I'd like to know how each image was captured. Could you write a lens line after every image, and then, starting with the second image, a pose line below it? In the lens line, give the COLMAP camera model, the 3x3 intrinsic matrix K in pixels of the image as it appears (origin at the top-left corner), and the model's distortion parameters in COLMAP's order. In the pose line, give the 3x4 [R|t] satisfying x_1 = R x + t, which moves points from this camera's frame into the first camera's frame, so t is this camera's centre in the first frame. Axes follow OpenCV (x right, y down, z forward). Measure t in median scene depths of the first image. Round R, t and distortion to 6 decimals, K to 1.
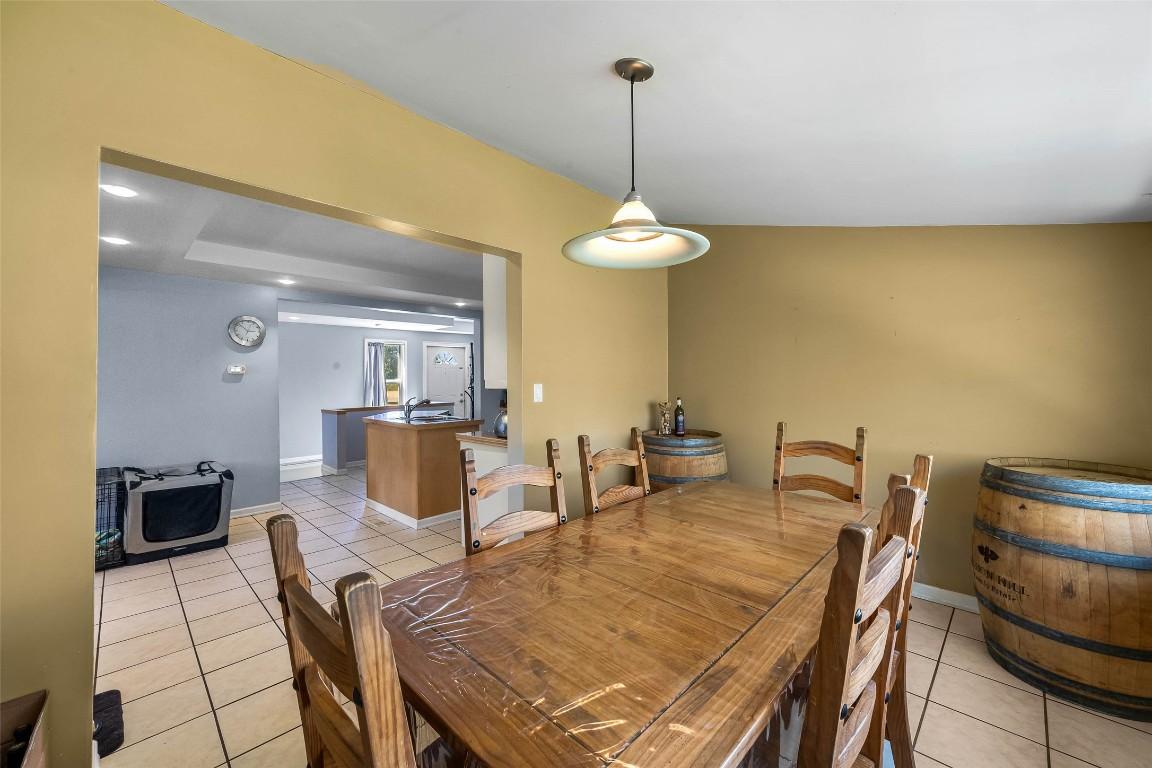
lens RADIAL K [[453.7, 0, 576.0], [0, 453.7, 384.0], [0, 0, 1]] dist [-0.000259, -0.000050]
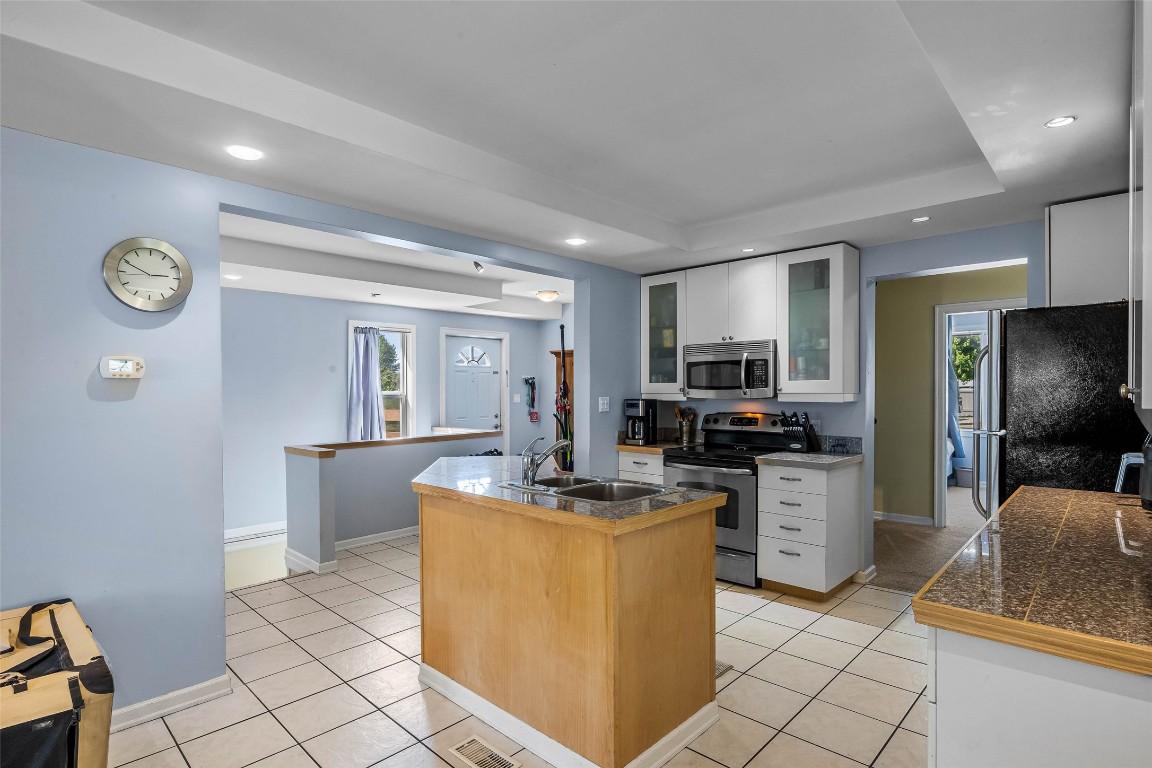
lens RADIAL K [[581.5, 0, 576.6], [0, 581.5, 401.8], [0, 0, 1]] dist [-0.014234, -0.000570]
pose [[0.999855, 0.003625, 0.016610, -0.323850], [-0.003786, 0.999946, 0.009701, -0.007059], [-0.016574, -0.009763, 0.999815, 0.440438]]
